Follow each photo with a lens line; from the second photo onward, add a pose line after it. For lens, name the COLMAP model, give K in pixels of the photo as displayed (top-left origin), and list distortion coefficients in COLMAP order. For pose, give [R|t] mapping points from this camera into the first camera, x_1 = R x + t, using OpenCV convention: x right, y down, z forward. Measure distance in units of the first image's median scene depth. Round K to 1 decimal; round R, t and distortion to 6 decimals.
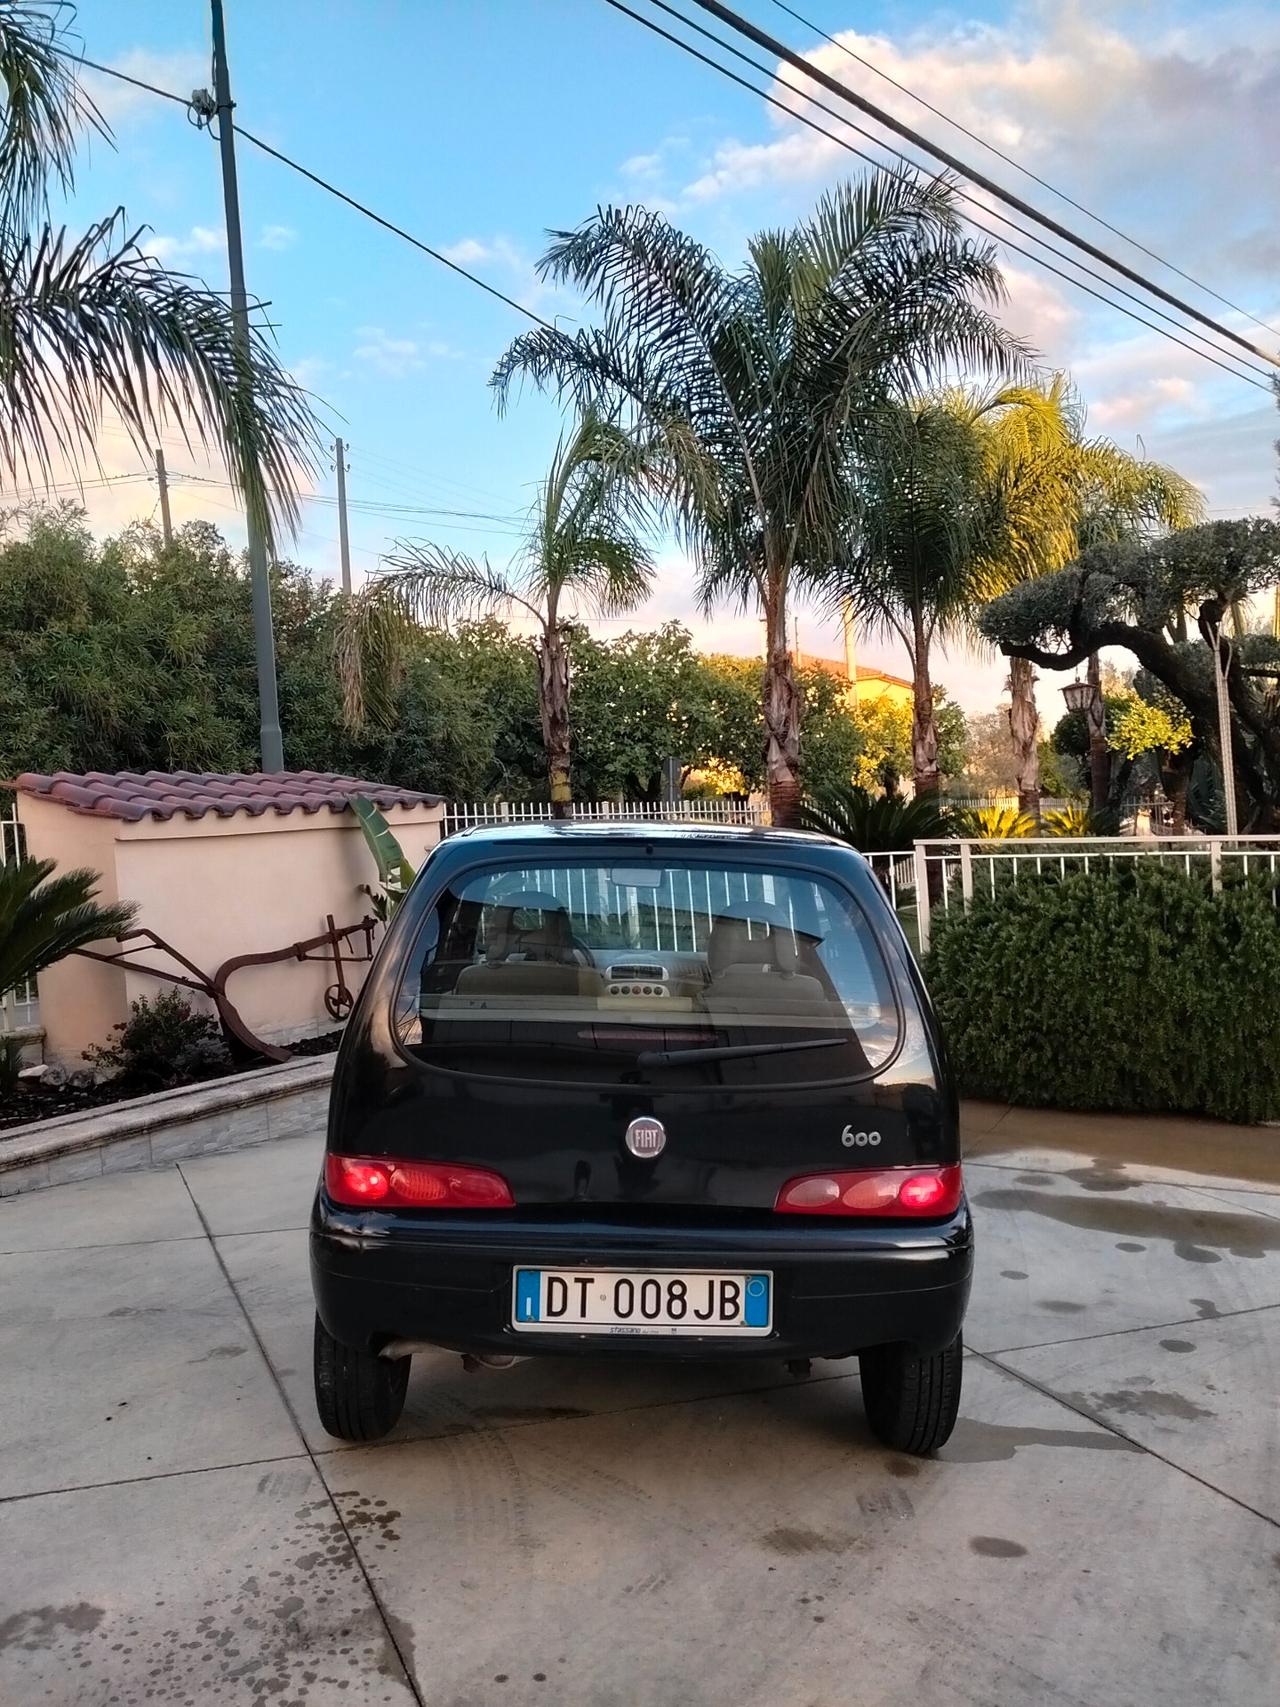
lens RADIAL K [[1358.0, 0, 636.7], [0, 1358.0, 863.1], [0, 0, 1]] dist [0.010969, -0.012841]
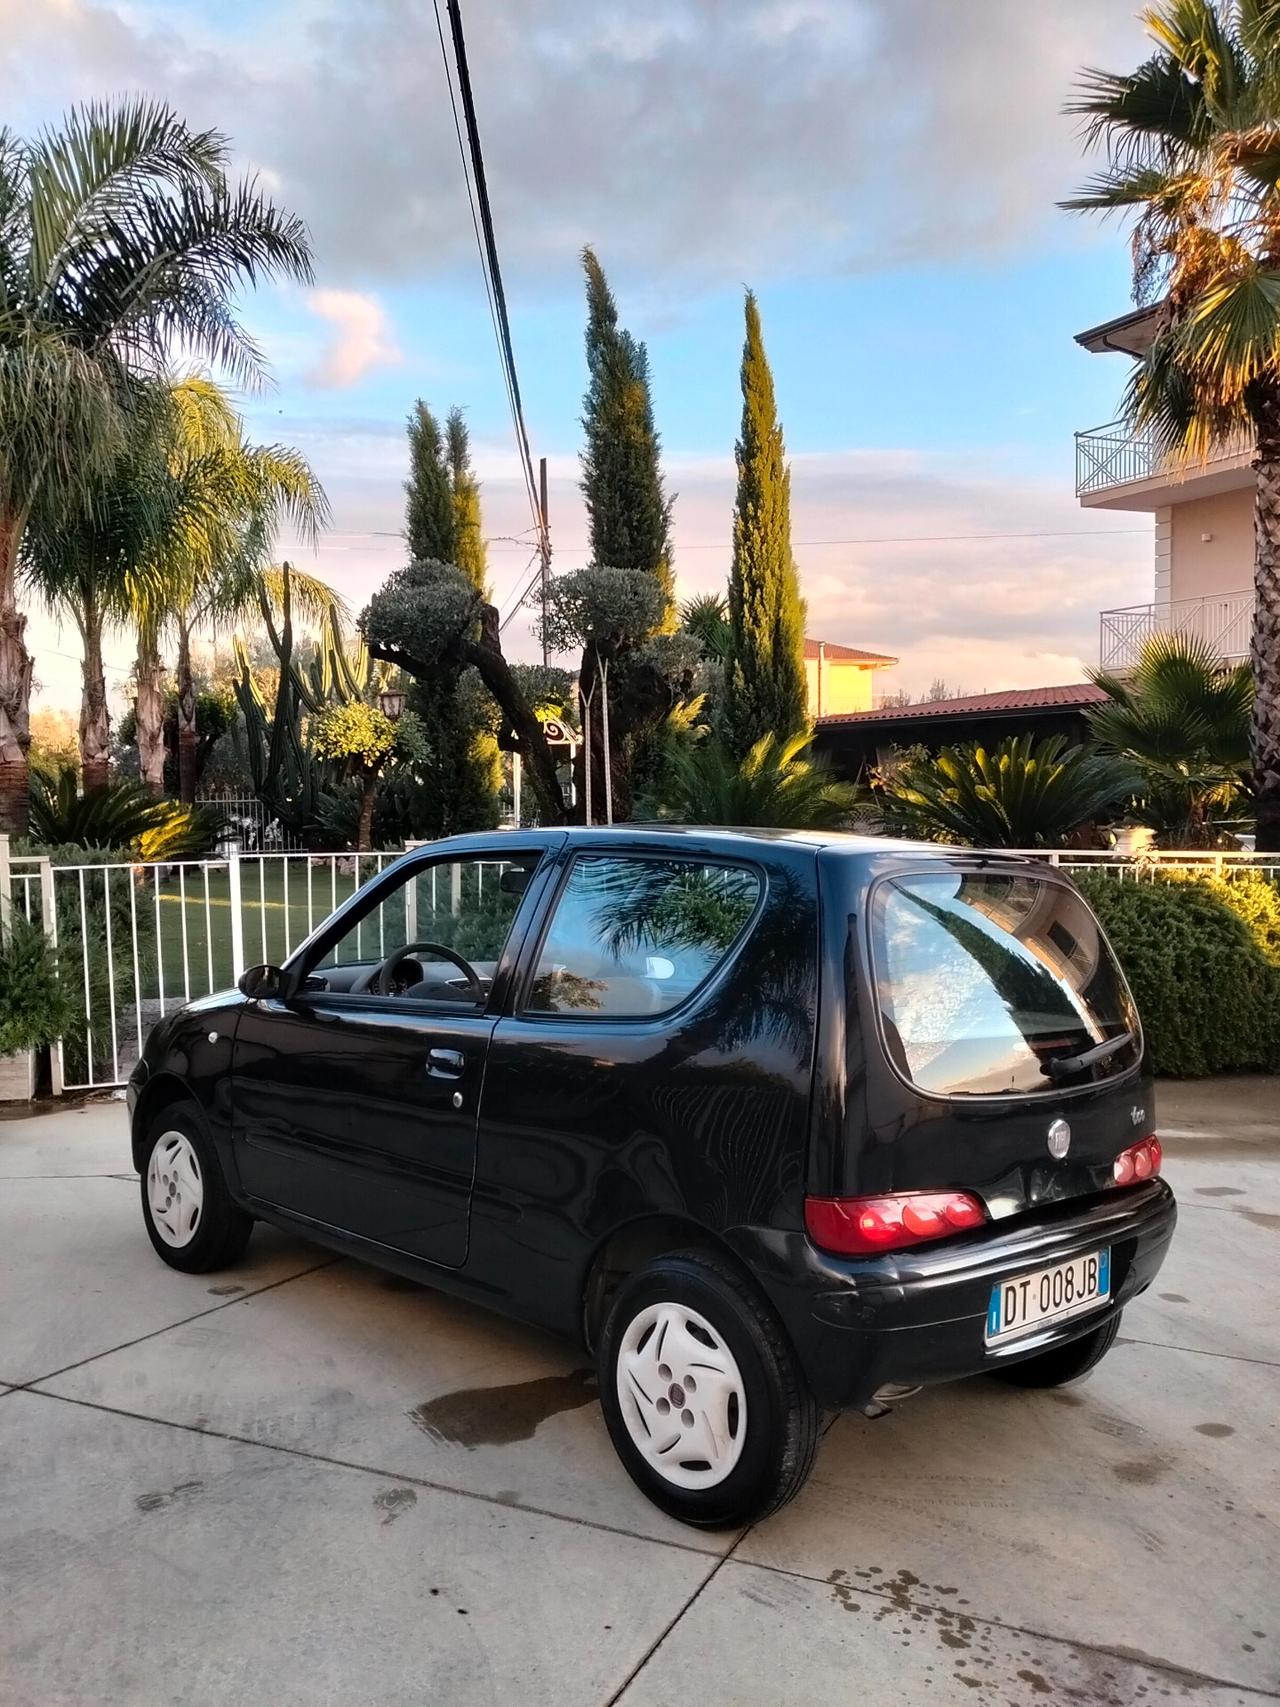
lens RADIAL K [[1349.4, 0, 640.0], [0, 1349.4, 853.5], [0, 0, 1]] dist [0.028880, -0.048999]
pose [[0.721473, 0.024911, 0.691994, -0.692520], [-0.023635, 0.999656, -0.011344, -0.000558], [-0.692039, -0.008172, 0.721814, 0.329552]]
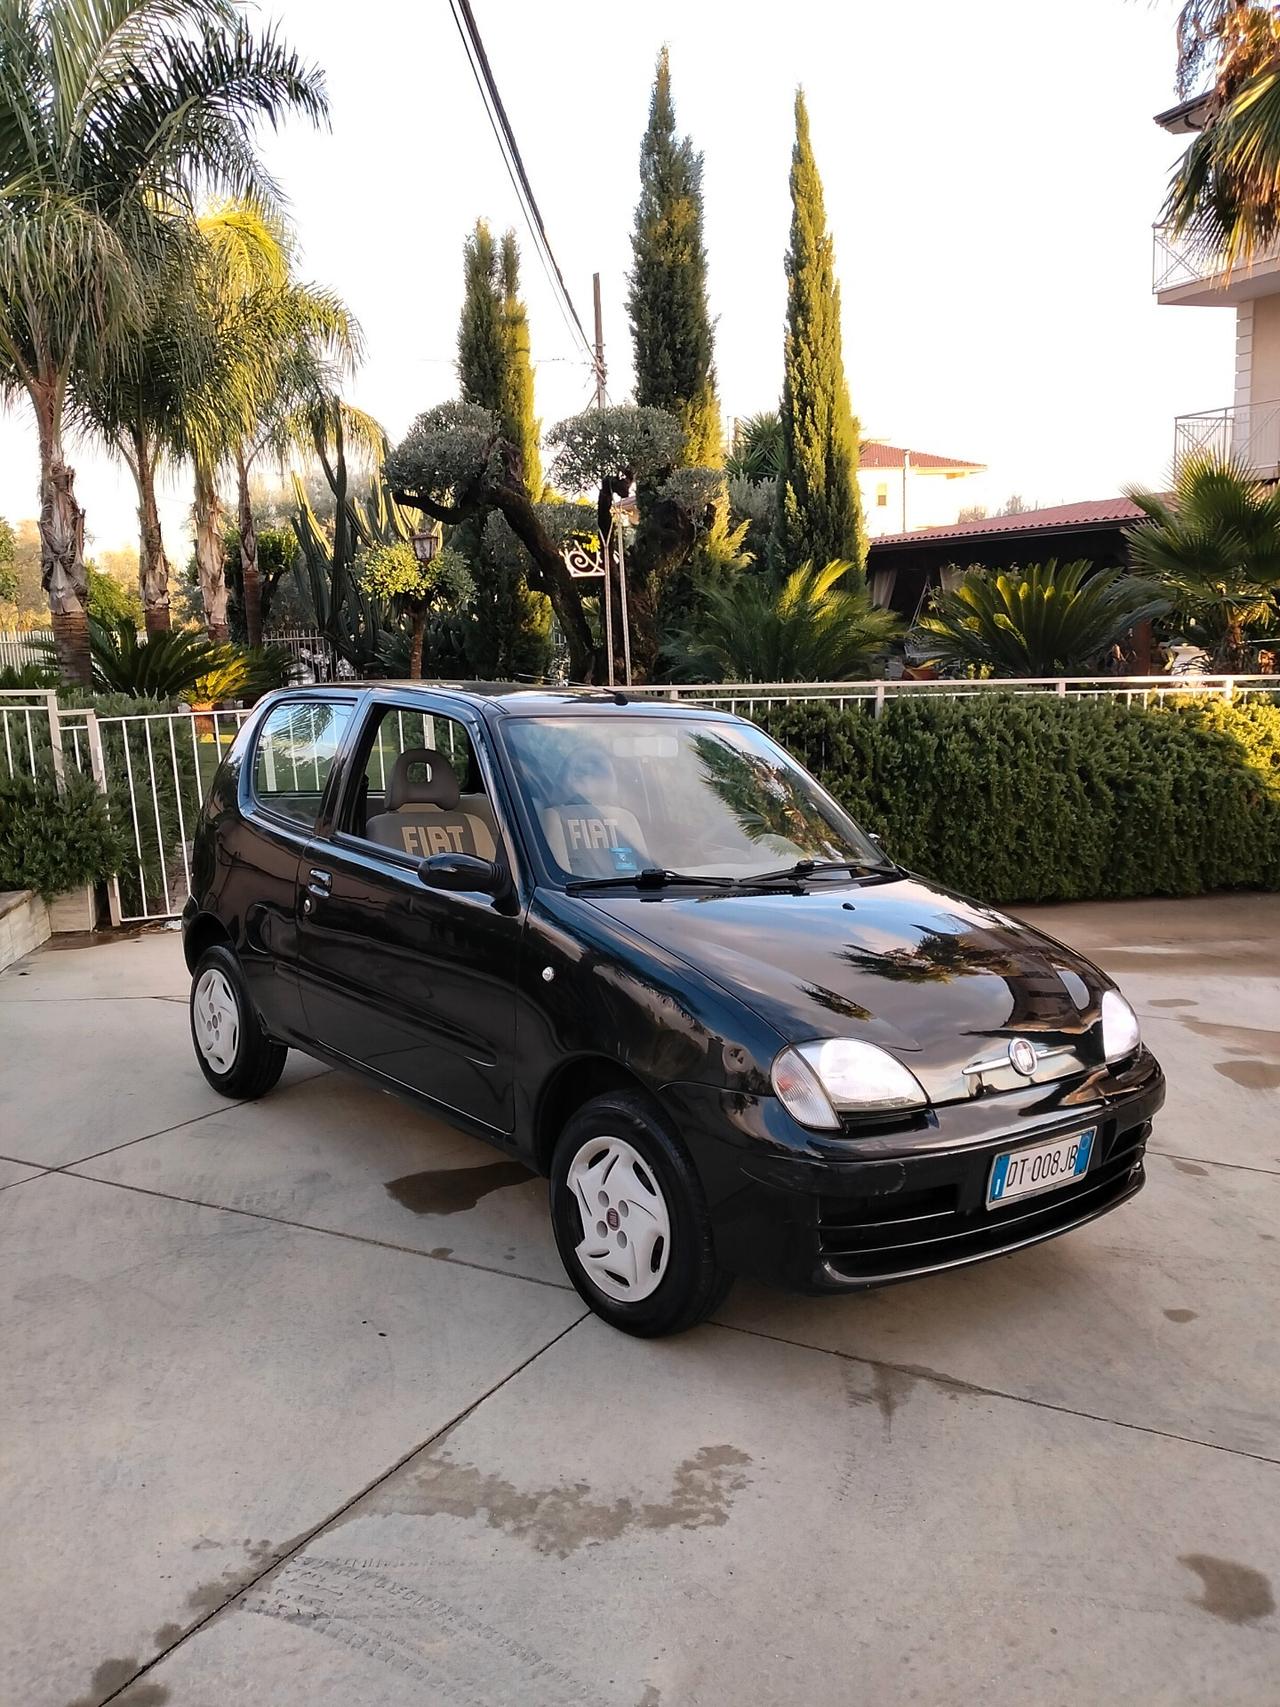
lens RADIAL K [[1349.8, 0, 640.5], [0, 1349.8, 848.9], [0, 0, 1]] dist [0.015671, -0.036656]
pose [[0.762121, -0.073830, 0.643211, -0.678334], [-0.001298, 0.993301, 0.115552, -0.024509], [-0.647434, -0.088899, 0.756919, 0.174496]]
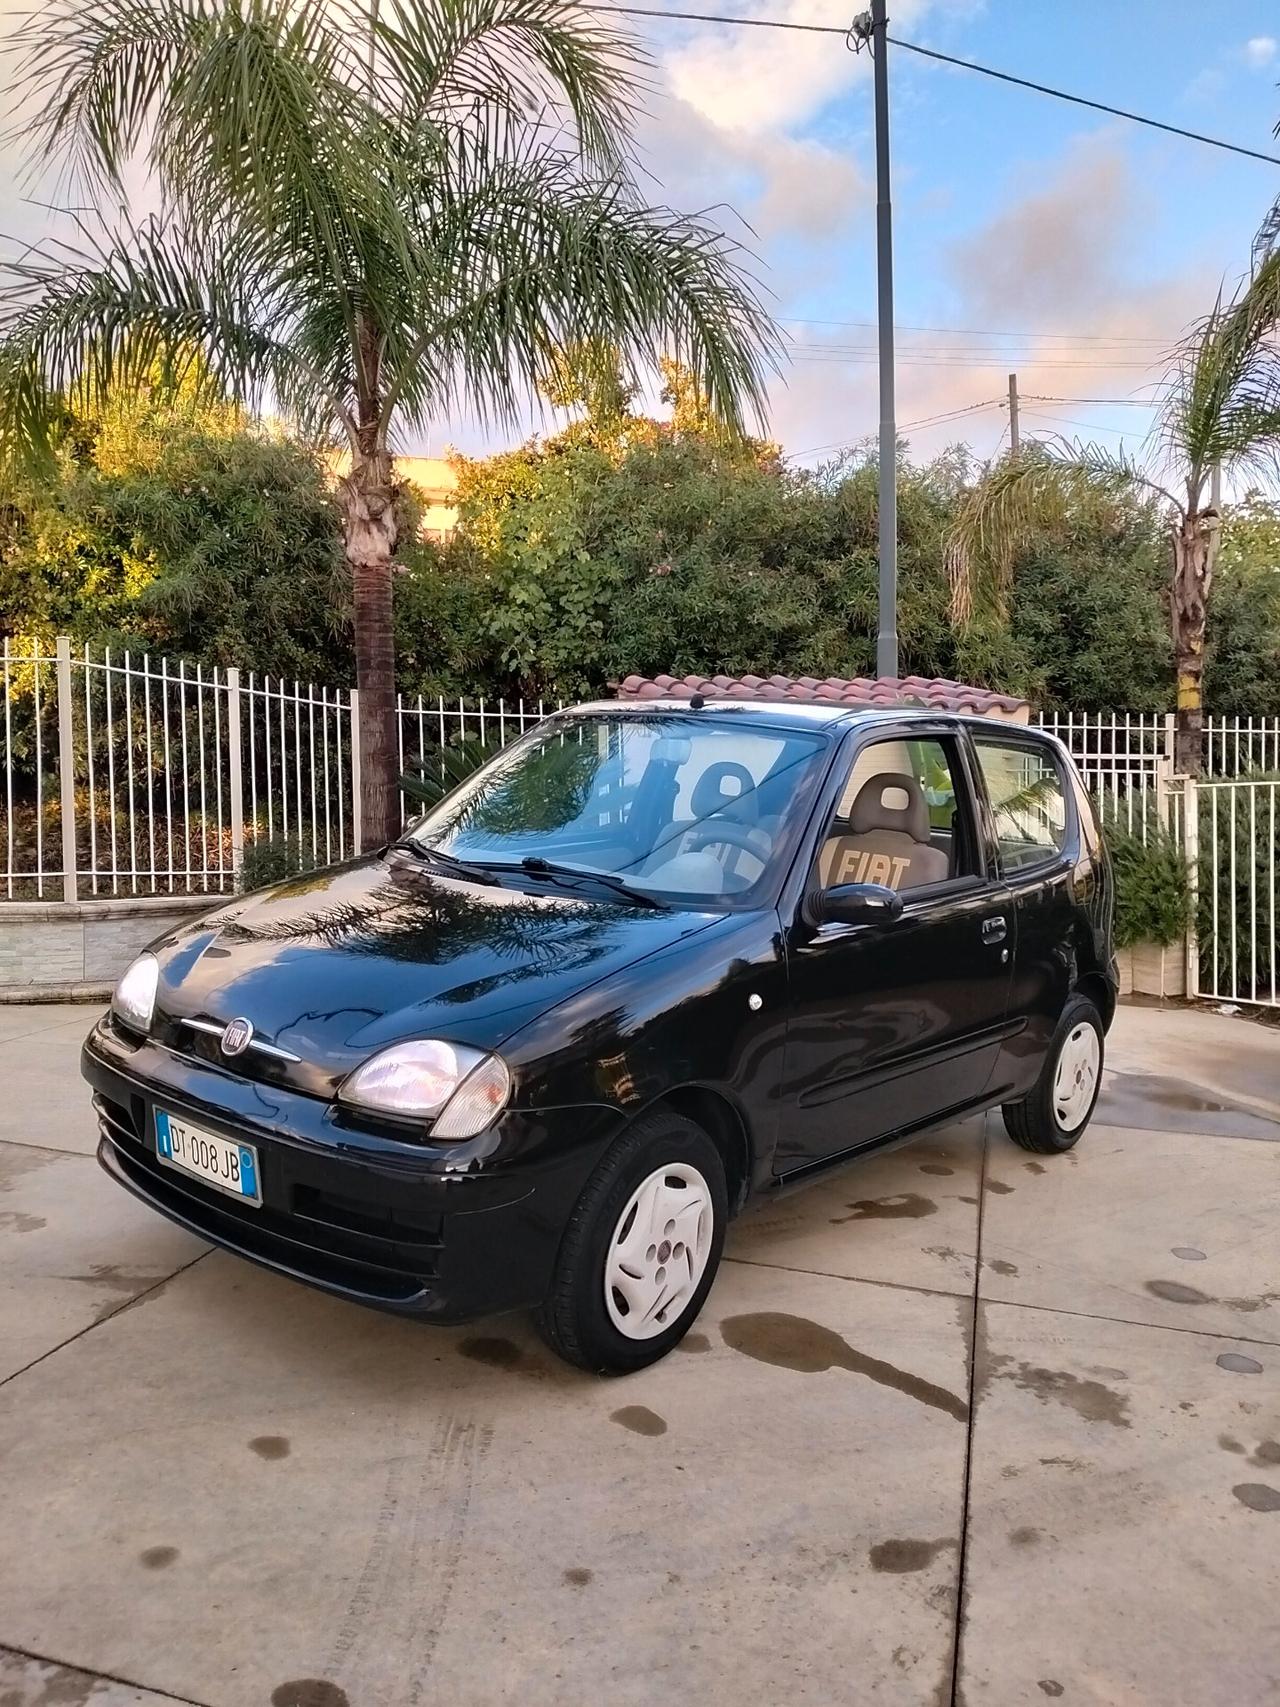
lens RADIAL K [[1343.5, 0, 637.2], [0, 1343.5, 869.8], [0, 0, 1]] dist [0.043621, -0.083675]
pose [[0.781954, 0.082970, -0.617789, 0.571571], [-0.048203, 0.996183, 0.072778, 0.032943], [0.621469, -0.027130, 0.782969, 0.184464]]
